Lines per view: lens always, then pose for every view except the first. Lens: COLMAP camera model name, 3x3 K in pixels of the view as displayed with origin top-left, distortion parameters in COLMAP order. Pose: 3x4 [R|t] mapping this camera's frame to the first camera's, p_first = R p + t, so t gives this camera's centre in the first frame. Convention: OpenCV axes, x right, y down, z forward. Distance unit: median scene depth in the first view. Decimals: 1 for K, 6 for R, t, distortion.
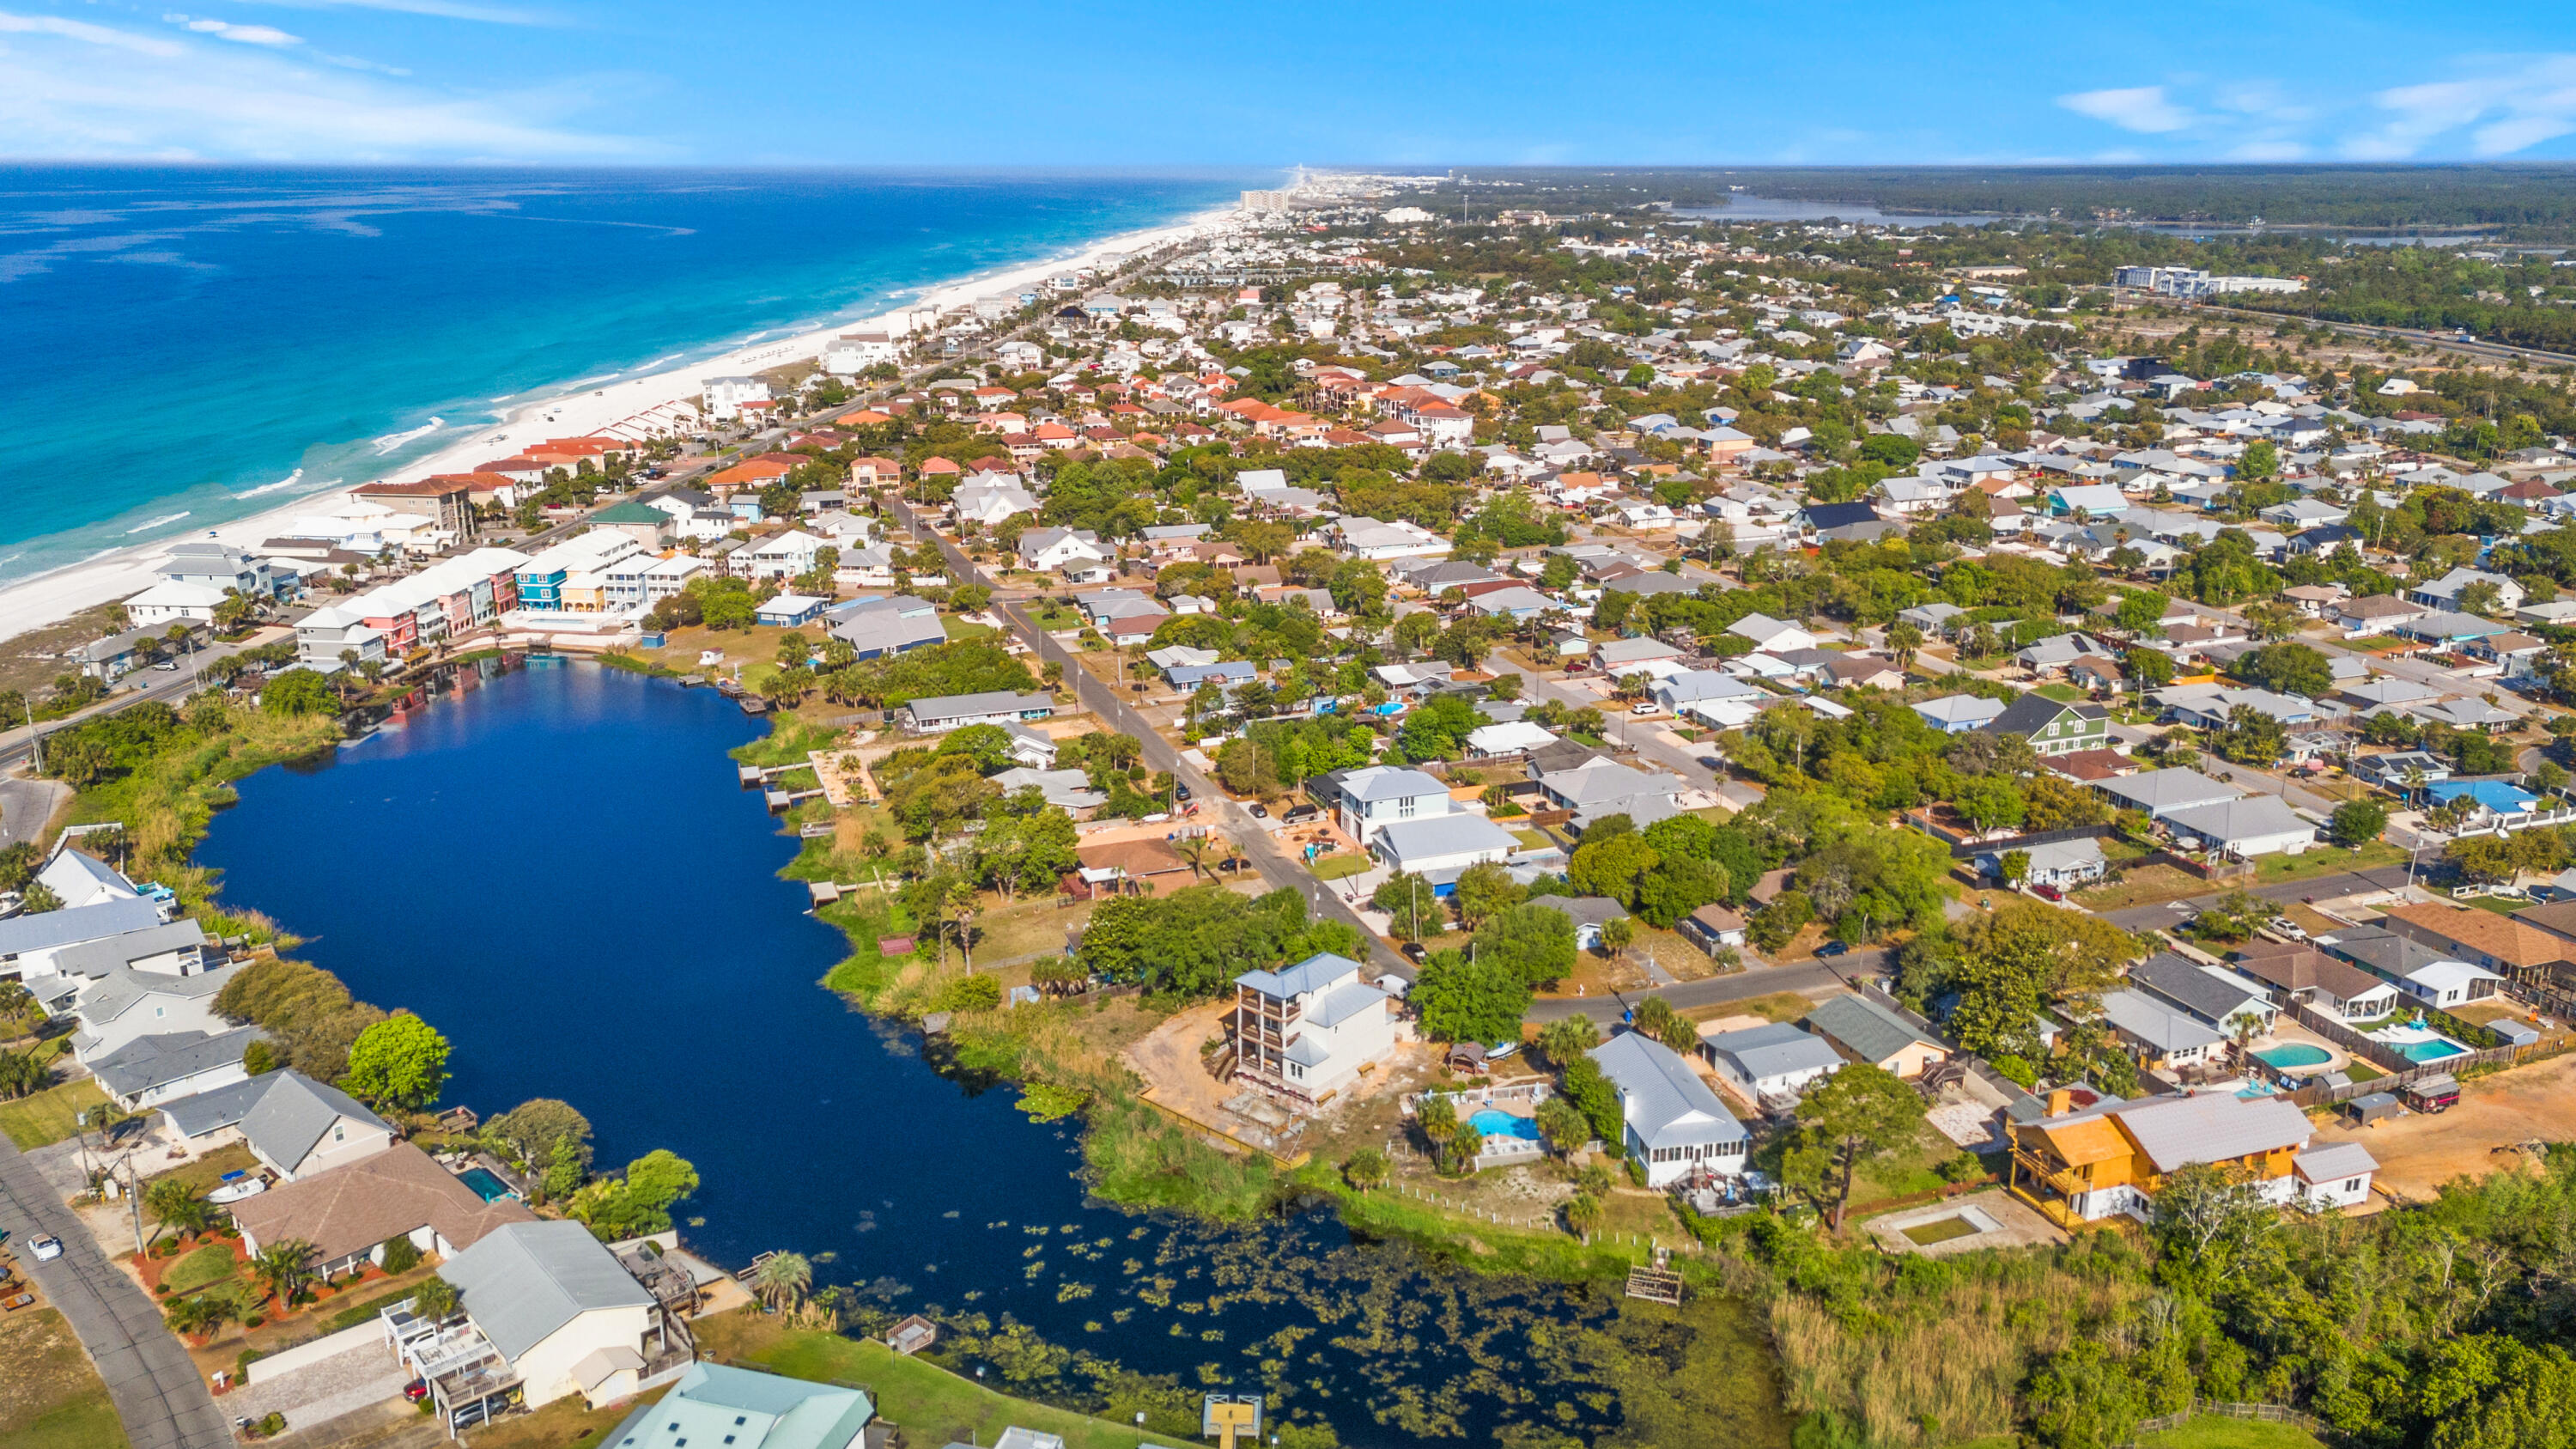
lens RADIAL K [[1899.9, 0, 1287.5], [0, 1899.9, 740.0], [0, 0, 1]] dist [0.096537, -0.095049]
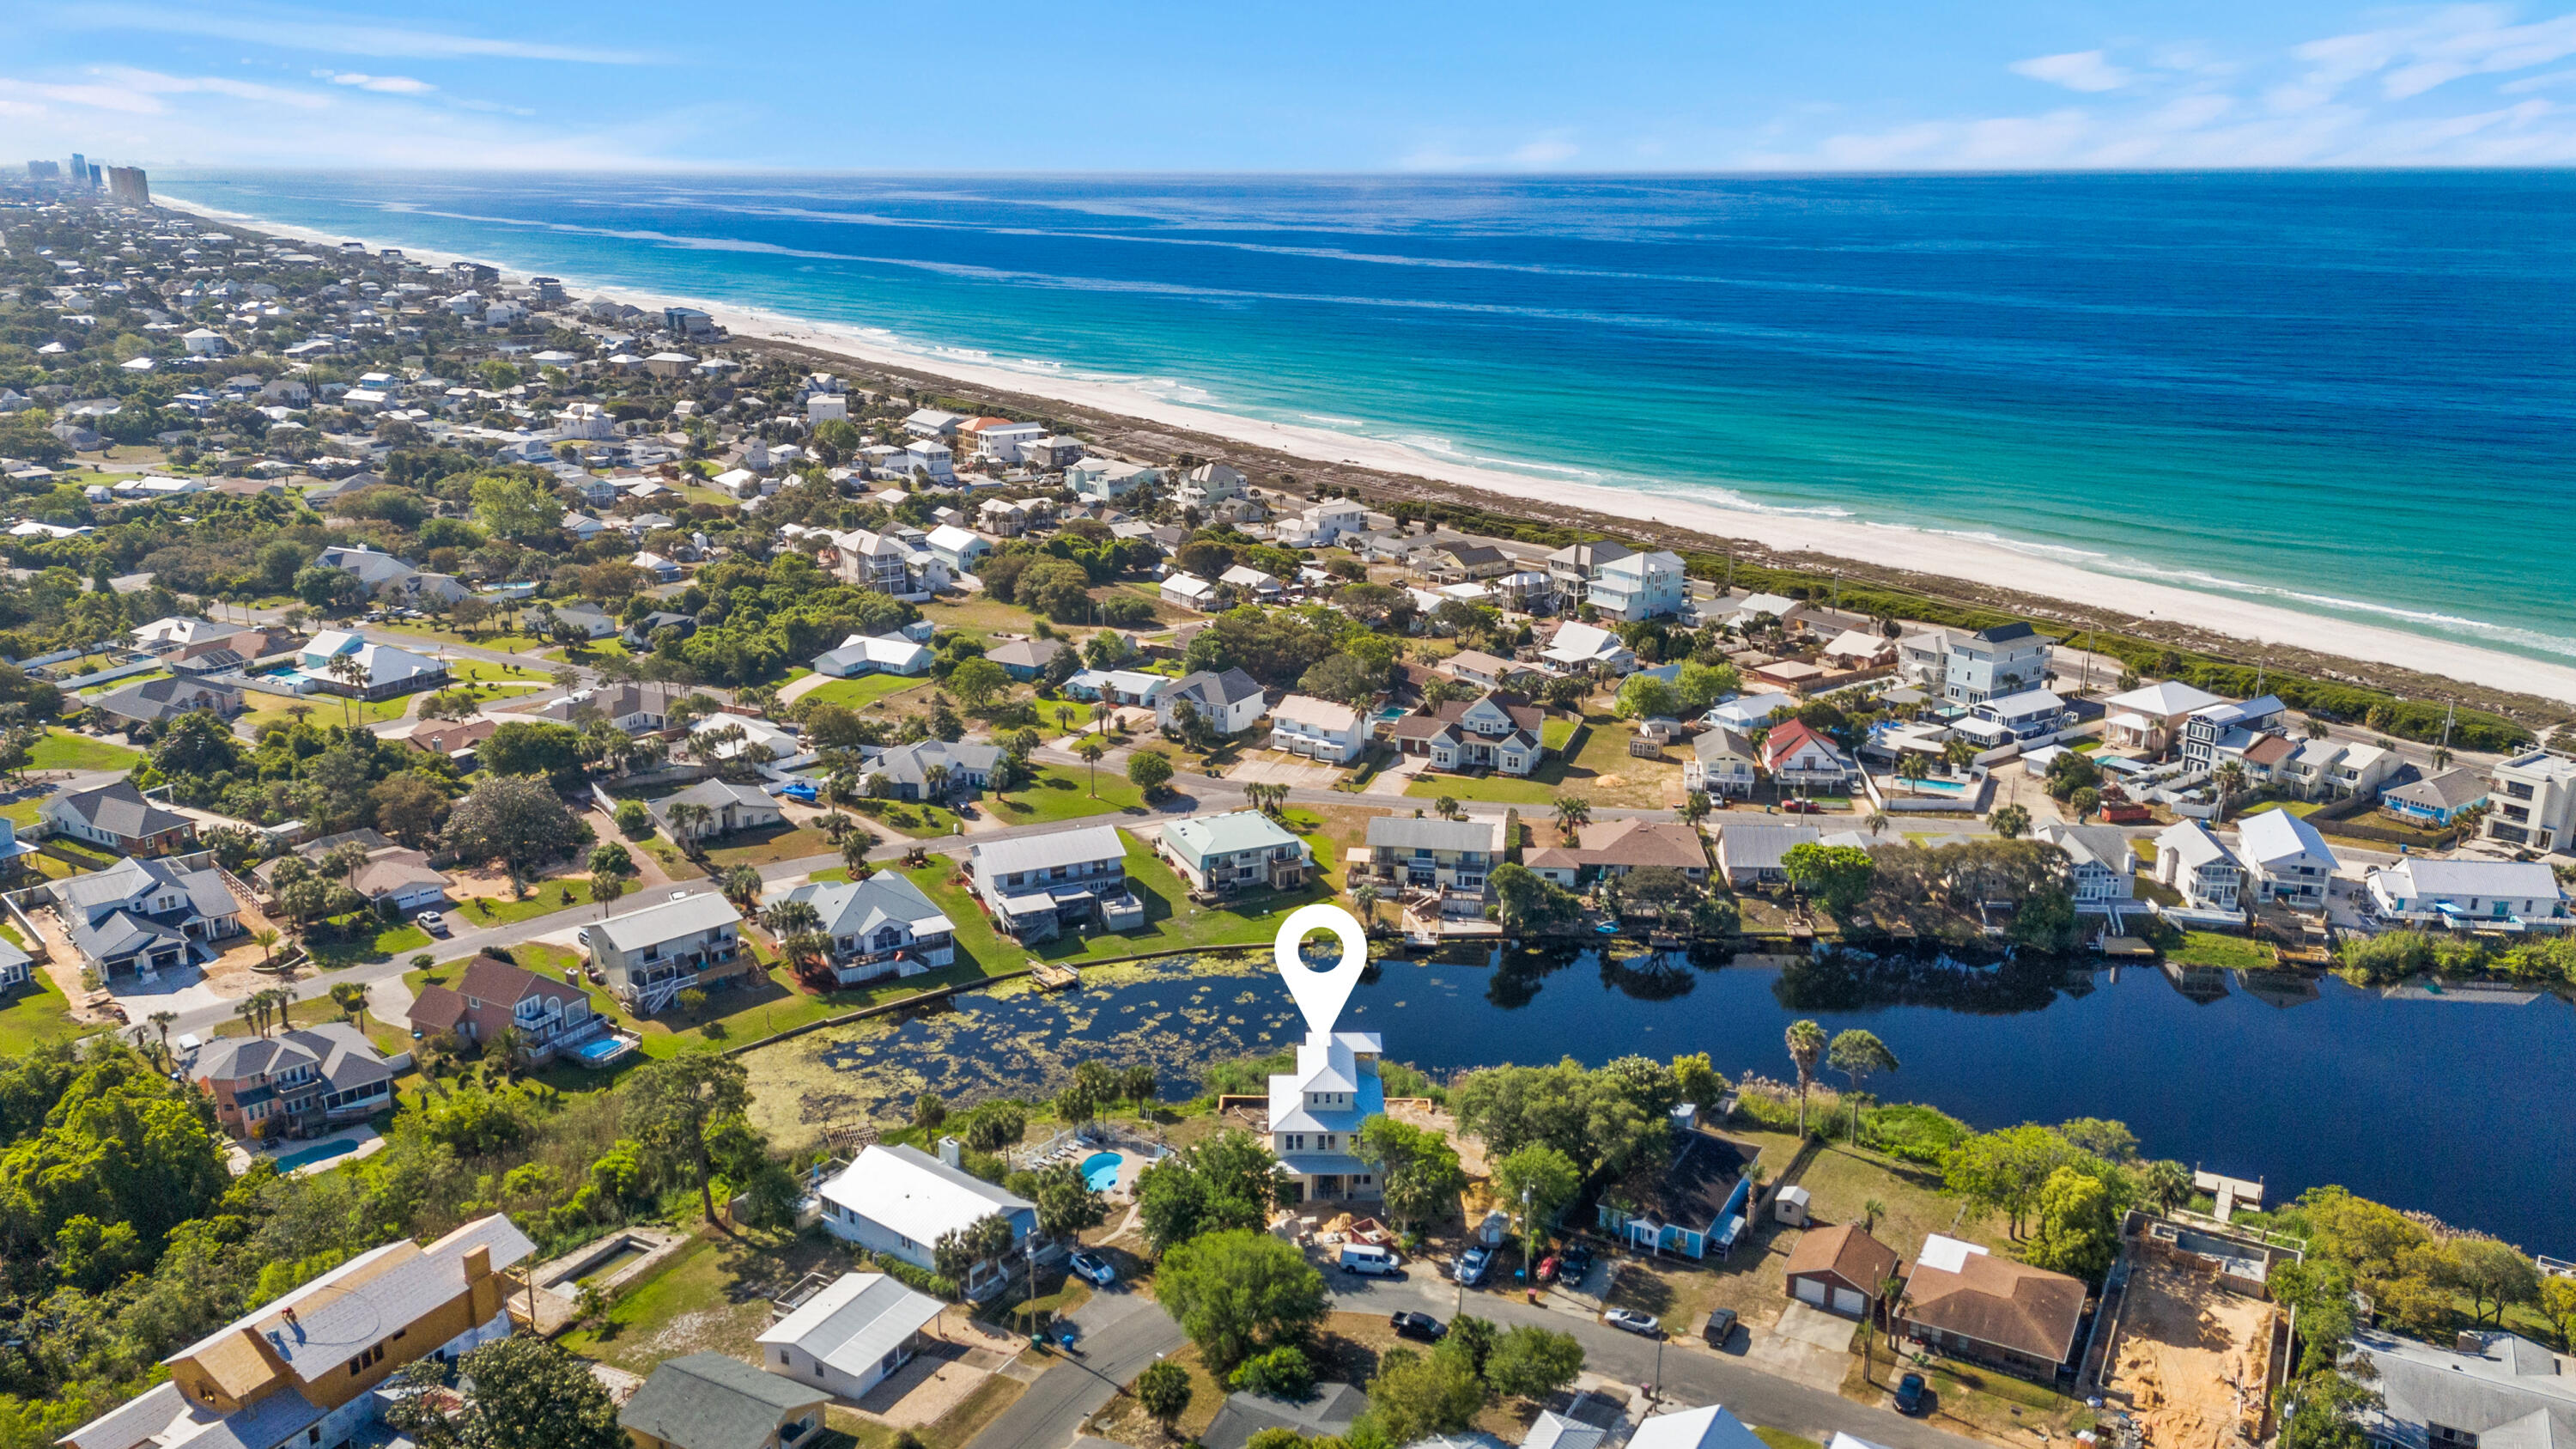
lens RADIAL K [[1929.7, 0, 1288.0], [0, 1929.7, 724.5], [0, 0, 1]] dist [0.100740, -0.113759]
pose [[-0.764753, 0.178737, -0.619036, 0.424258], [-0.188719, 0.856484, 0.480438, -0.336872], [0.616066, 0.484241, -0.621267, 1.121273]]
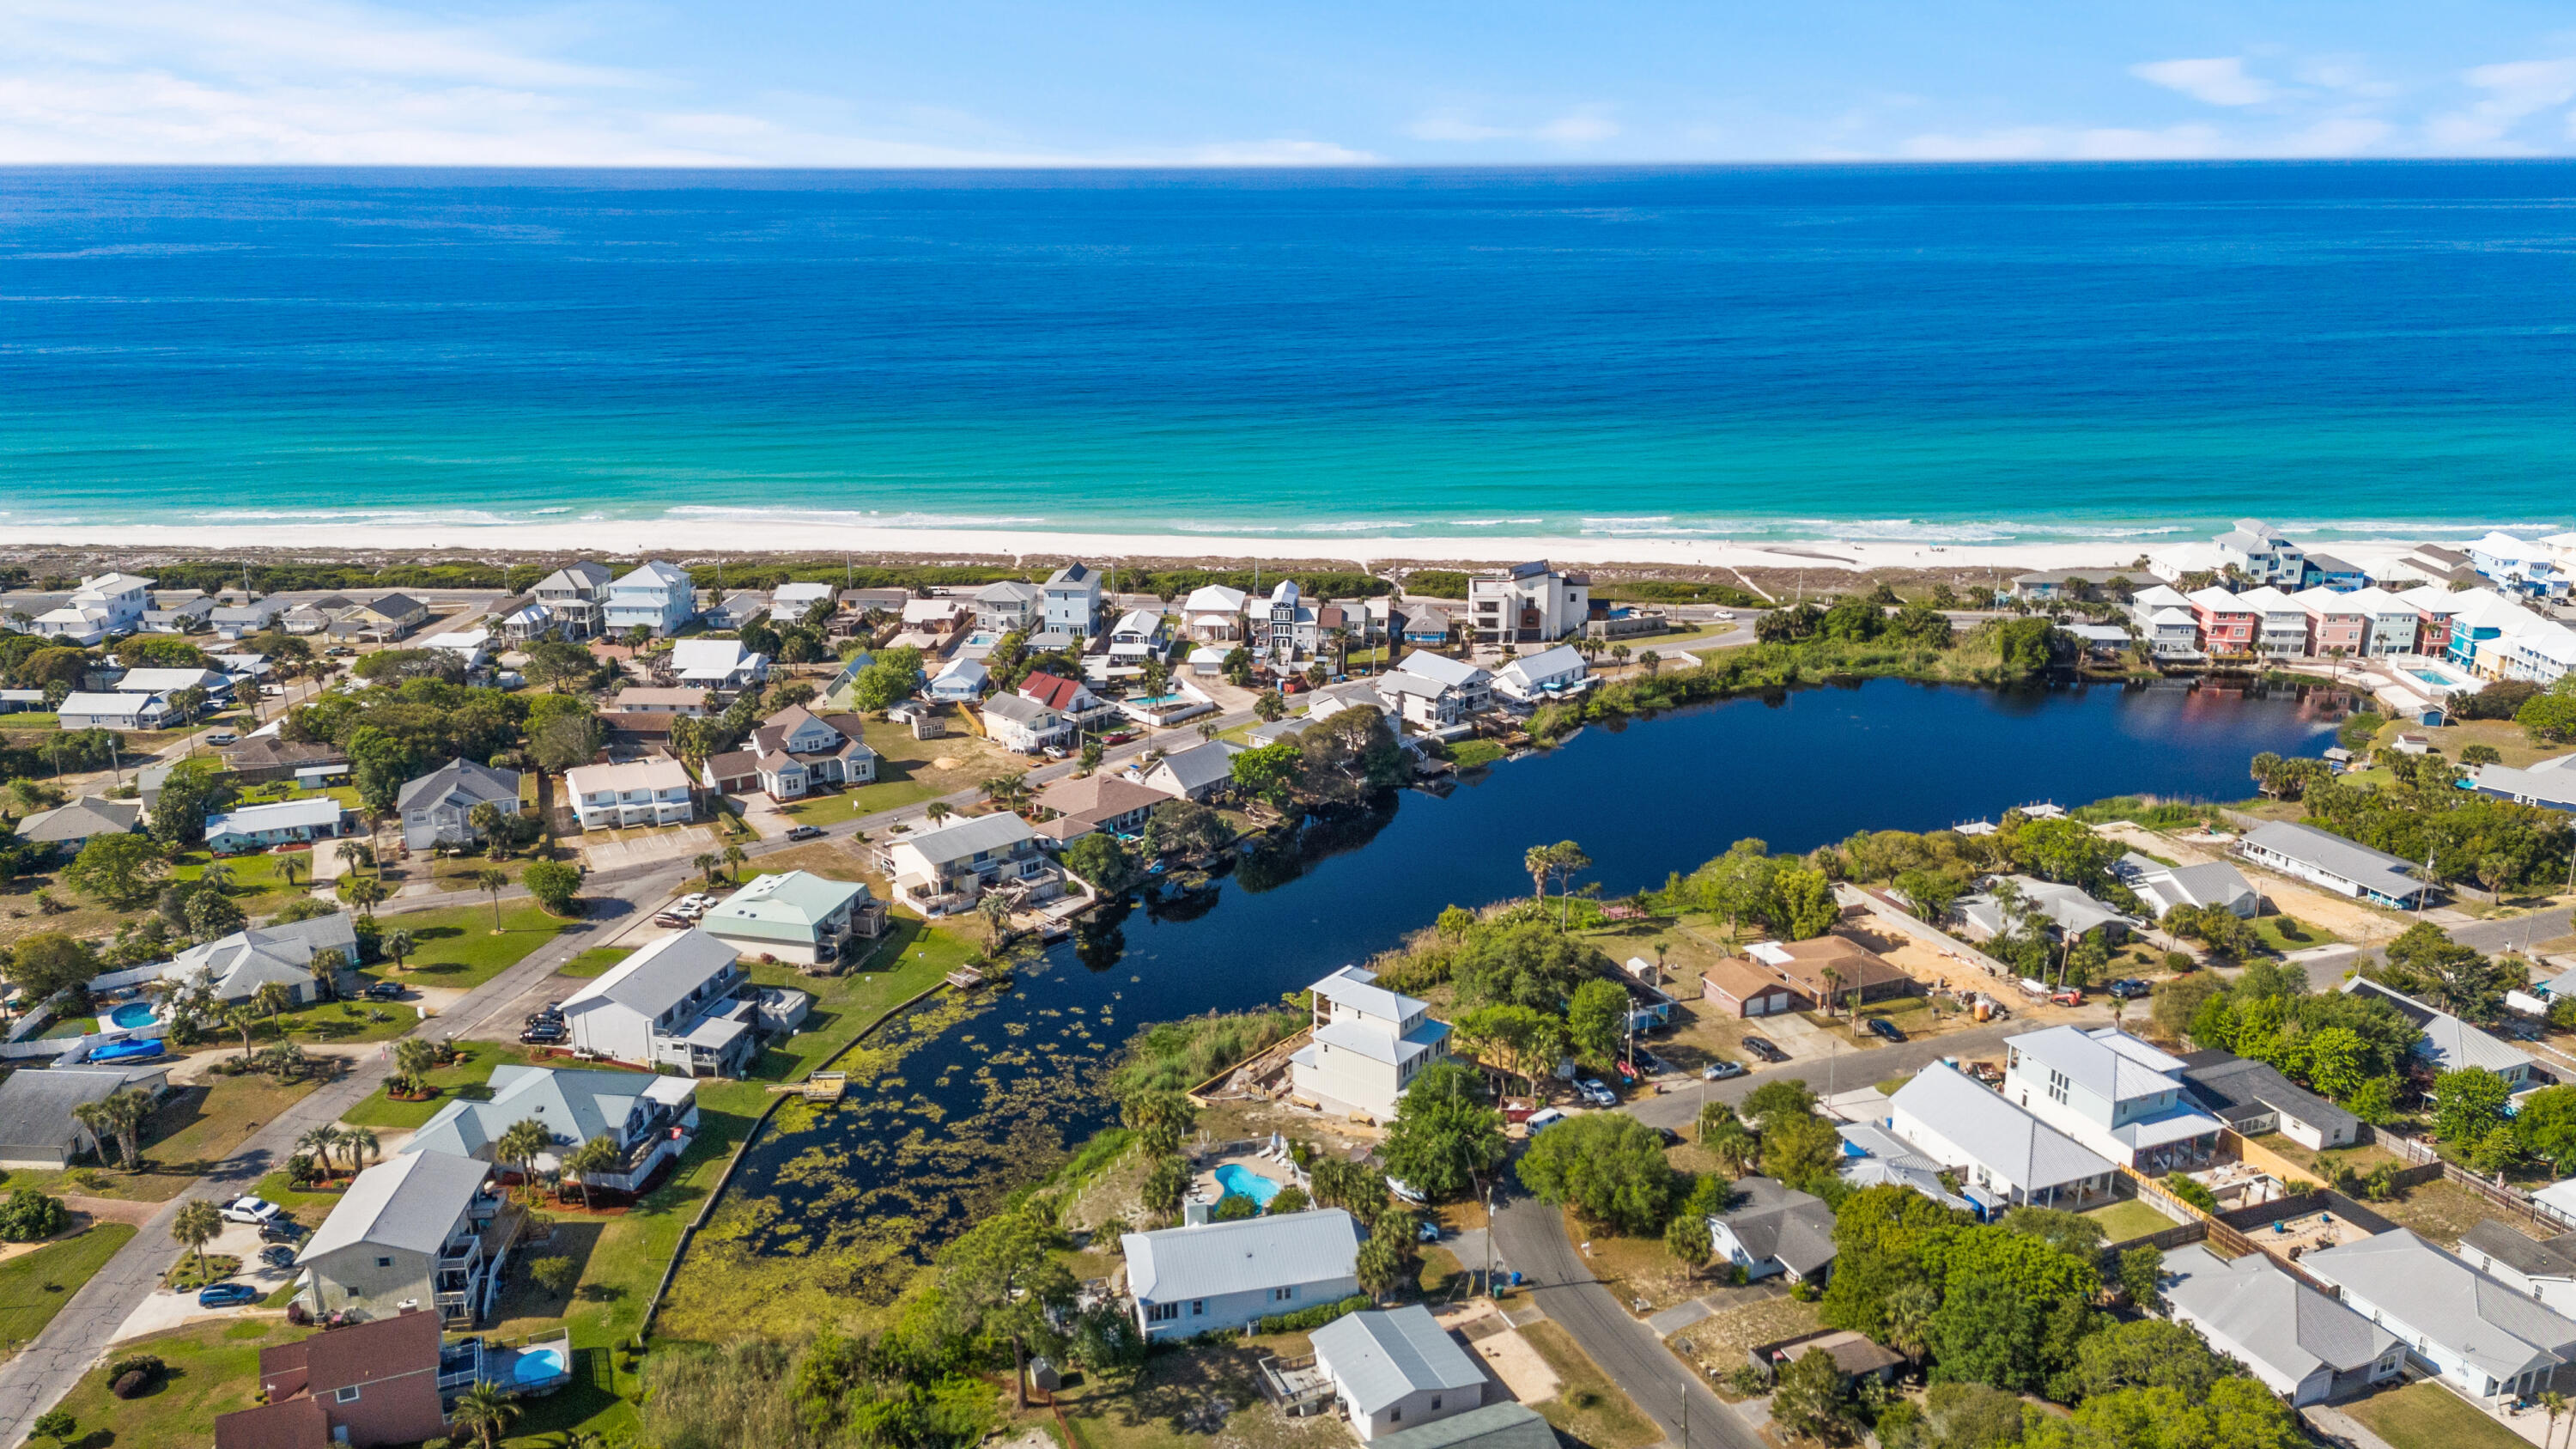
lens RADIAL K [[1869.8, 0, 1289.4], [0, 1869.8, 739.1], [0, 0, 1]] dist [0.100391, -0.100222]
pose [[0.034560, 0.293389, -0.955368, 0.667307], [-0.288608, 0.918142, 0.271516, -0.184164], [0.956823, 0.266344, 0.116405, 0.620945]]
